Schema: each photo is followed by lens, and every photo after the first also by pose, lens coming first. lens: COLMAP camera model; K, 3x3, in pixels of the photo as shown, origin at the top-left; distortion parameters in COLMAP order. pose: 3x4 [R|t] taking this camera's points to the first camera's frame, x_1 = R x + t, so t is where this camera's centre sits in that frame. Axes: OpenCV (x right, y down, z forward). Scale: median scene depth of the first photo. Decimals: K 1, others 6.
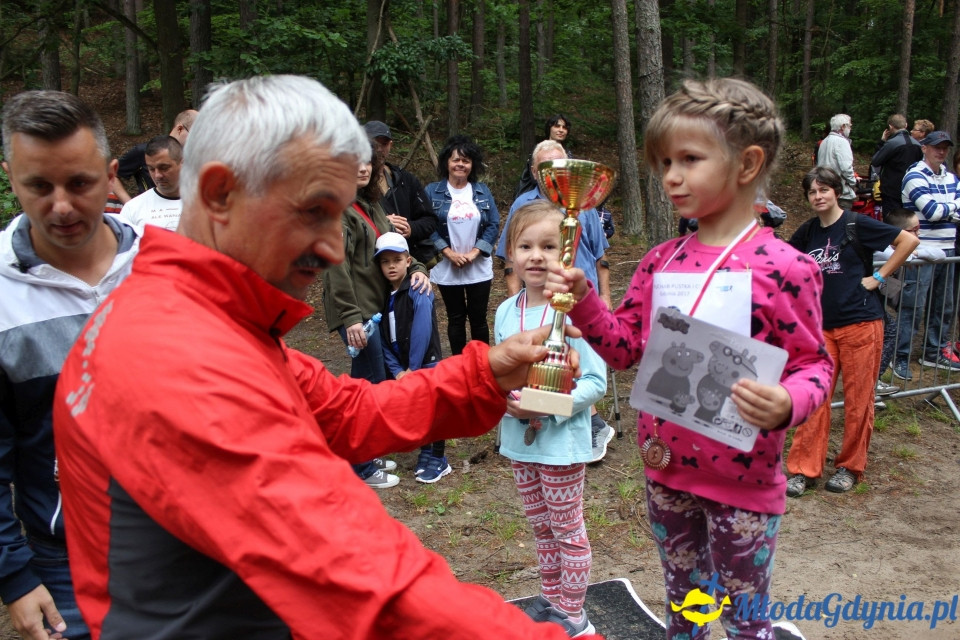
lens RADIAL K [[837.9, 0, 499.1], [0, 837.9, 314.2], [0, 0, 1]] dist [-0.110119, 0.143201]
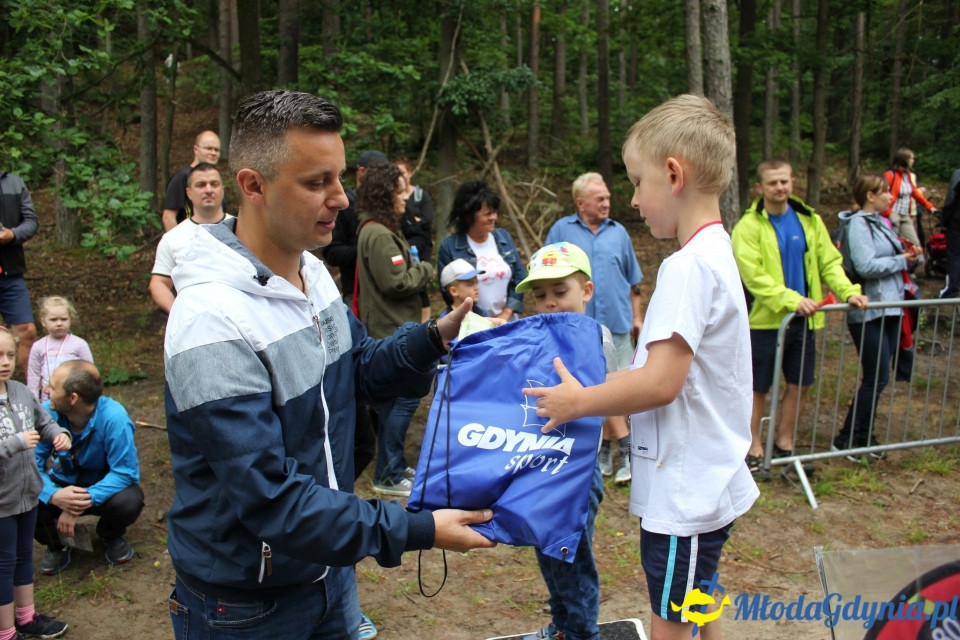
lens RADIAL K [[837.9, 0, 499.1], [0, 837.9, 314.2], [0, 0, 1]] dist [-0.110119, 0.143201]
pose [[0.995084, 0.020486, -0.096892, 0.019496], [-0.023507, 0.999269, -0.030140, -0.002793], [0.096204, 0.032270, 0.994838, -0.003847]]
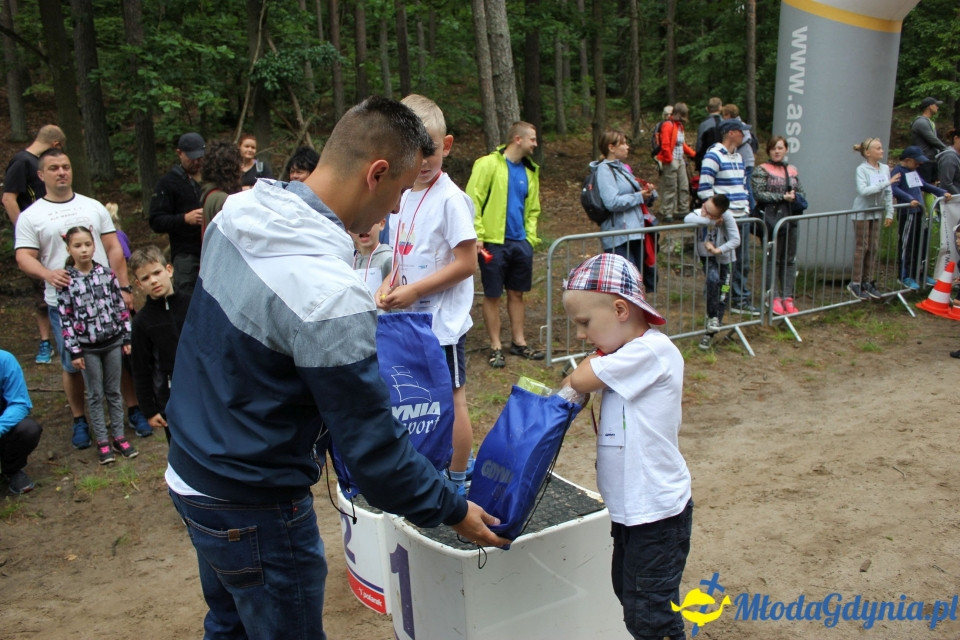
lens RADIAL K [[829.3, 0, 480.0], [0, 829.3, 320.0], [0, 0, 1]] dist [-0.139490, 0.109290]
pose [[0.993809, -0.059414, 0.093876, 0.023586], [0.057265, 0.998035, 0.025423, 0.016025], [-0.095202, -0.019890, 0.995259, -0.110432]]
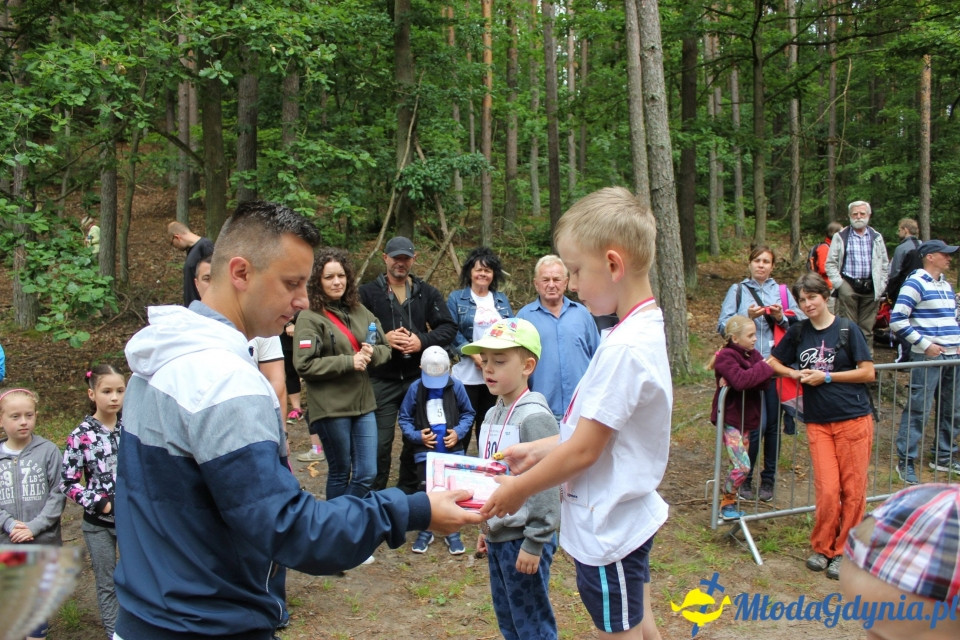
lens RADIAL K [[837.9, 0, 499.1], [0, 837.9, 314.2], [0, 0, 1]] dist [-0.110119, 0.143201]
pose [[0.998990, -0.003282, -0.044819, 0.020595], [-0.002315, 0.992245, -0.124272, 0.001761], [0.044879, 0.124250, 0.991235, -0.034093]]
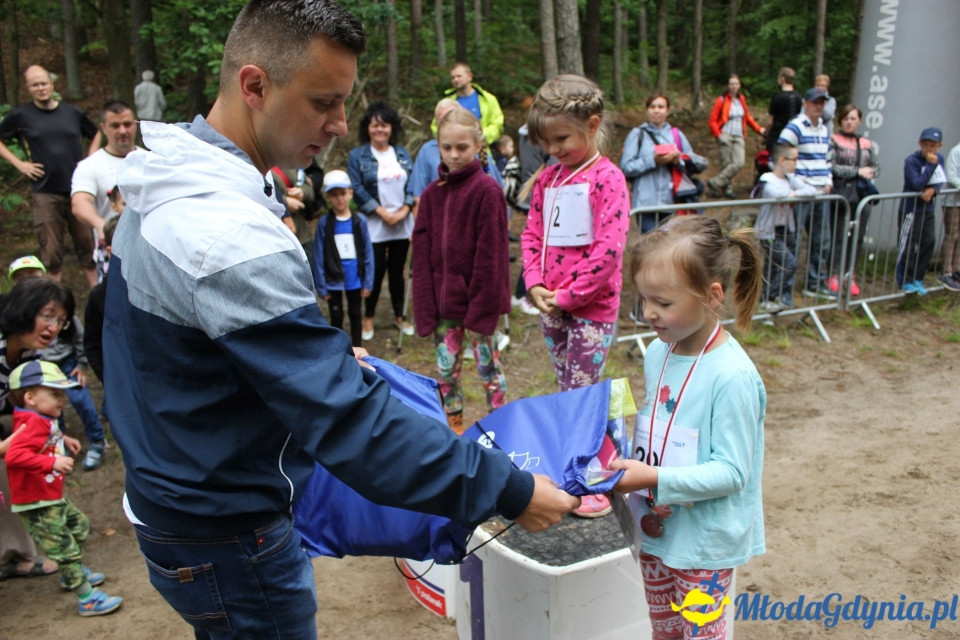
lens RADIAL K [[829.3, 0, 480.0], [0, 829.3, 320.0], [0, 0, 1]] dist [-0.139490, 0.109290]
pose [[0.998864, -0.026617, 0.039534, 0.014095], [0.024258, 0.997964, 0.058989, 0.014640], [-0.041023, -0.057963, 0.997475, -0.077776]]
